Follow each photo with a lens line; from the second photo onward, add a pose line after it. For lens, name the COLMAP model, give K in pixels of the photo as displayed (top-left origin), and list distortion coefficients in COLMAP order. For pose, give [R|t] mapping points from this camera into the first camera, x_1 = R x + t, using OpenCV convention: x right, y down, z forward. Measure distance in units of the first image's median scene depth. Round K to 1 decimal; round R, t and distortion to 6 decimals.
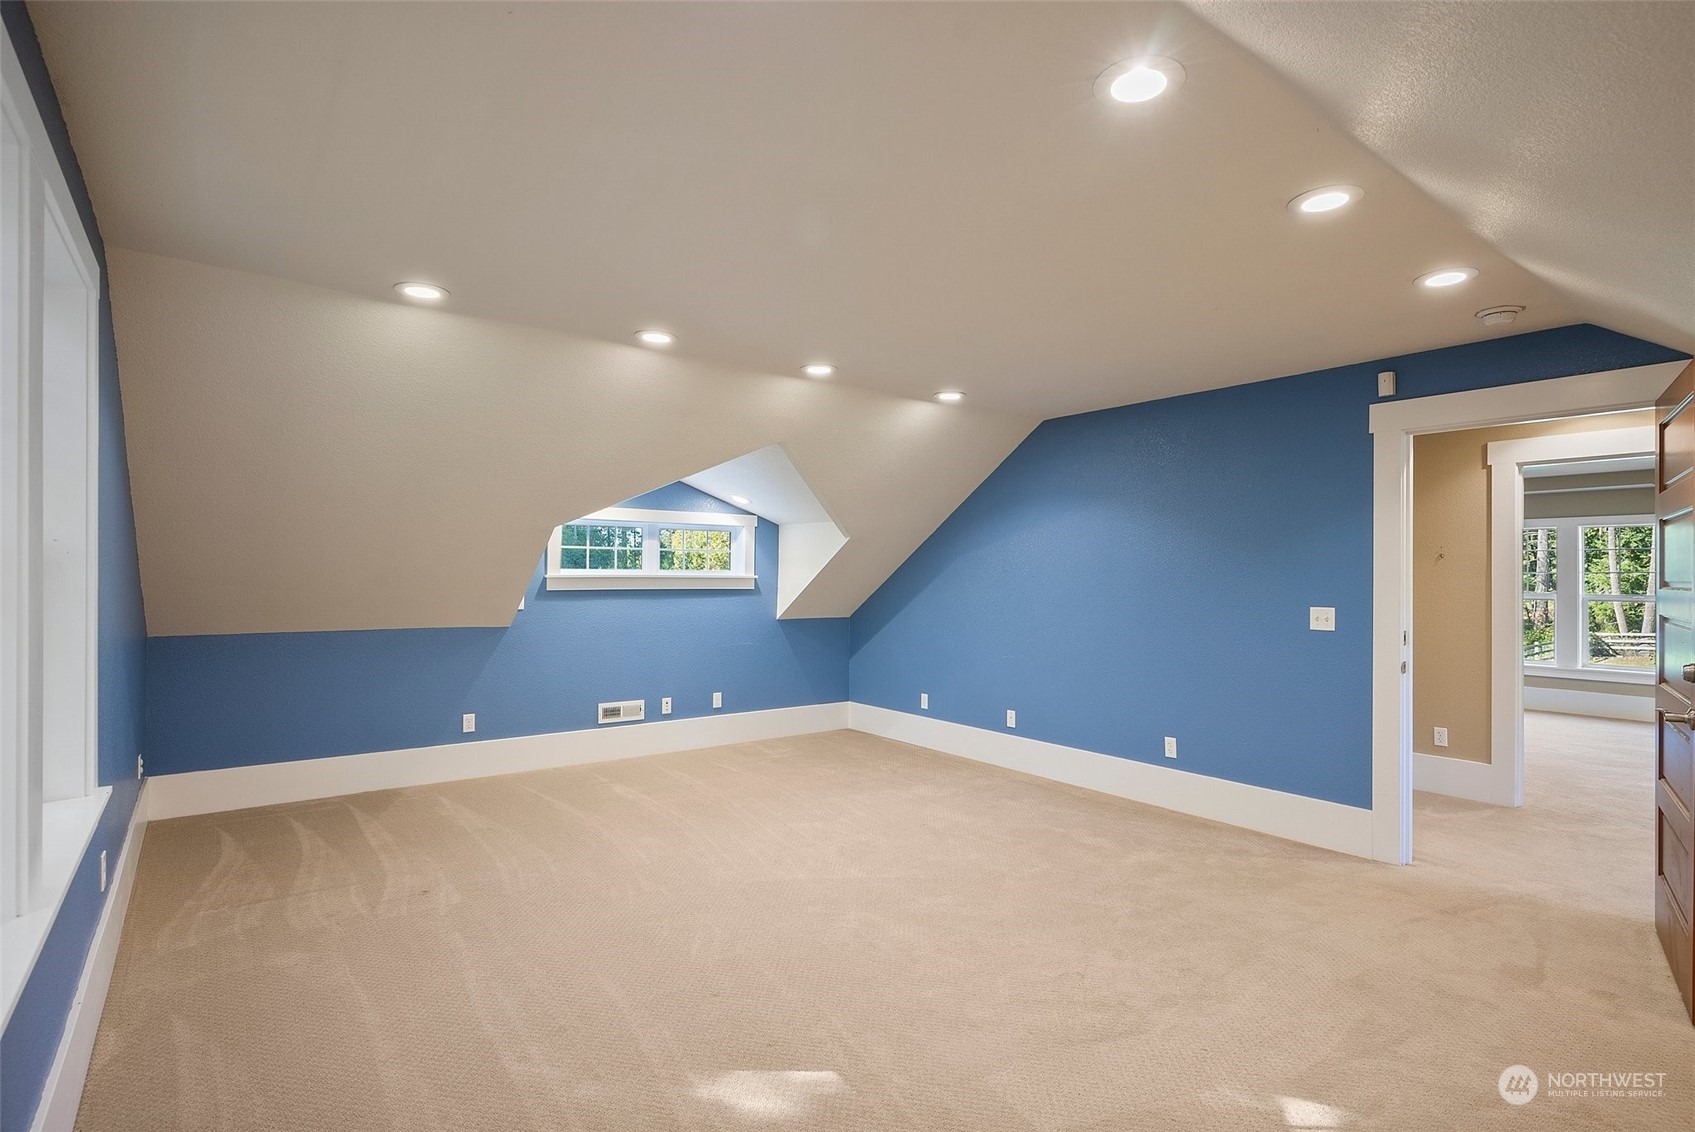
lens RADIAL K [[824.1, 0, 853.8], [0, 824.1, 576.2], [0, 0, 1]] dist [0.004635, -0.001989]
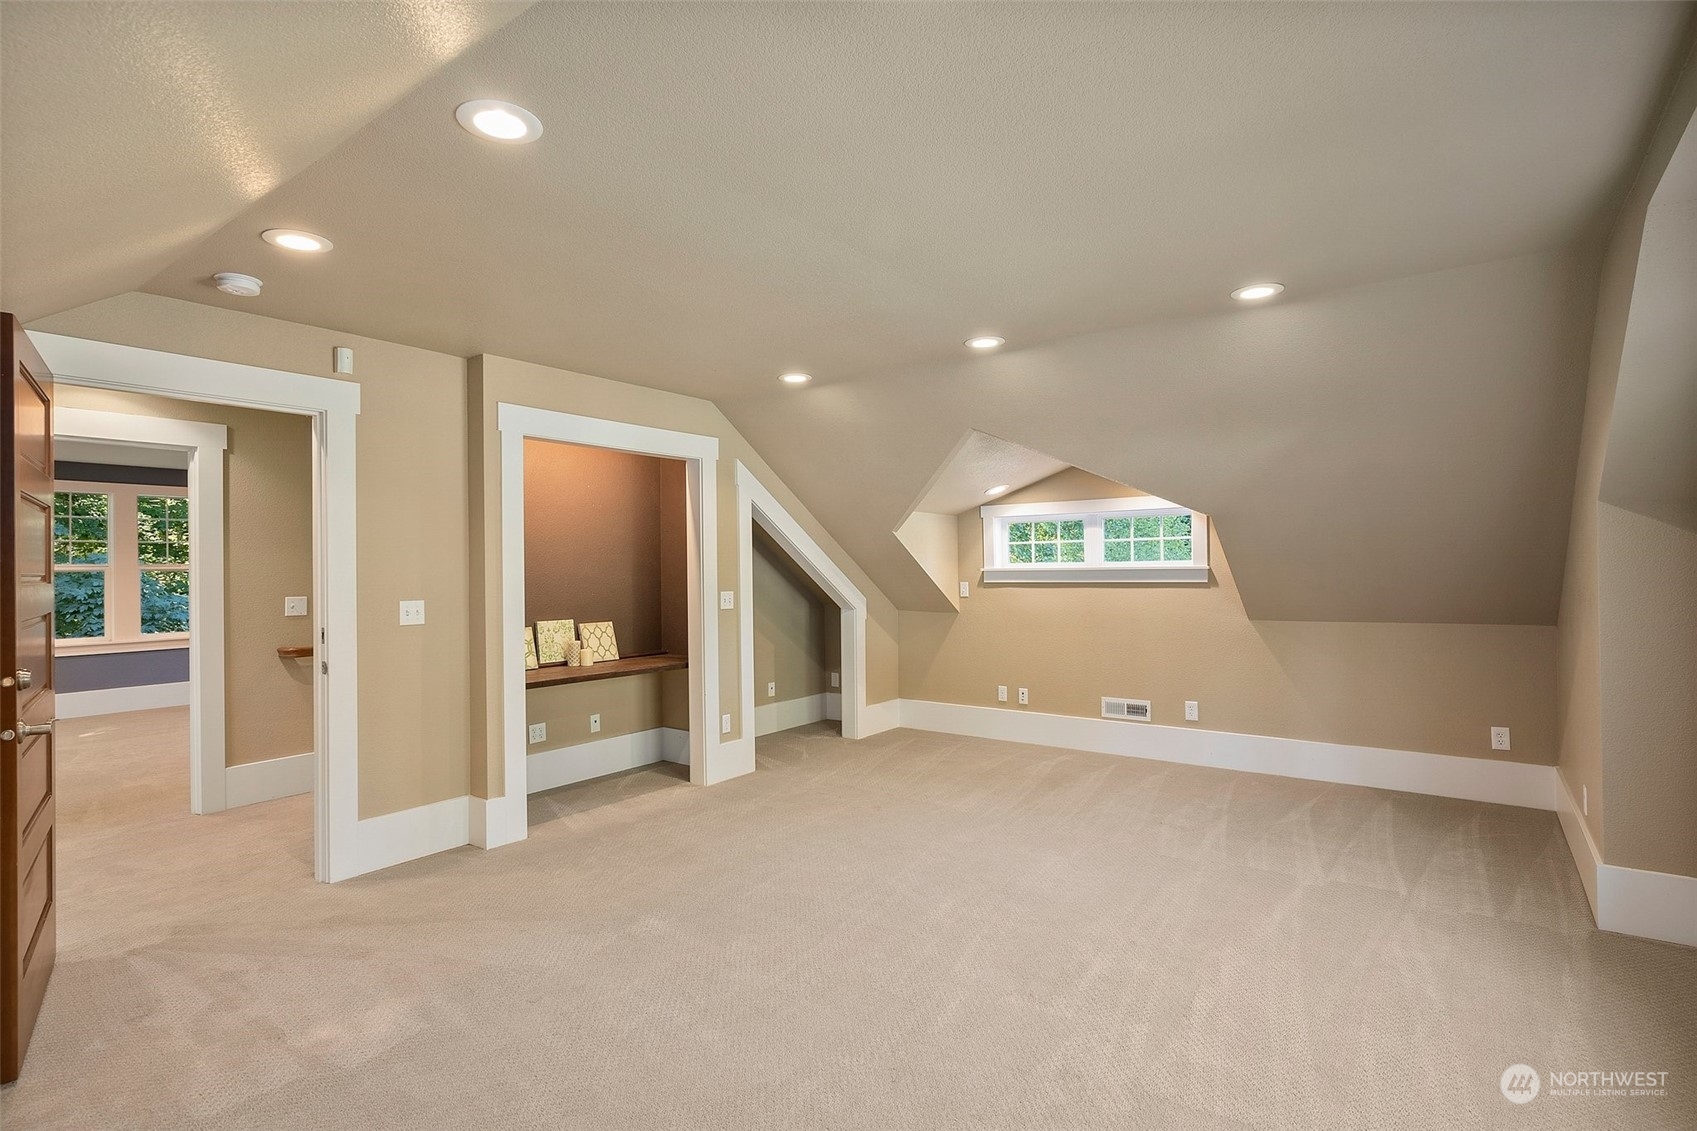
lens RADIAL K [[825.1, 0, 857.8], [0, 825.1, 562.6], [0, 0, 1]] dist [0.004635, -0.001989]
pose [[0.281729, -0.017417, -0.959336, 0.619073], [0.009345, 0.999838, -0.015408, 0.005642], [0.959449, -0.004625, 0.281846, 0.460839]]
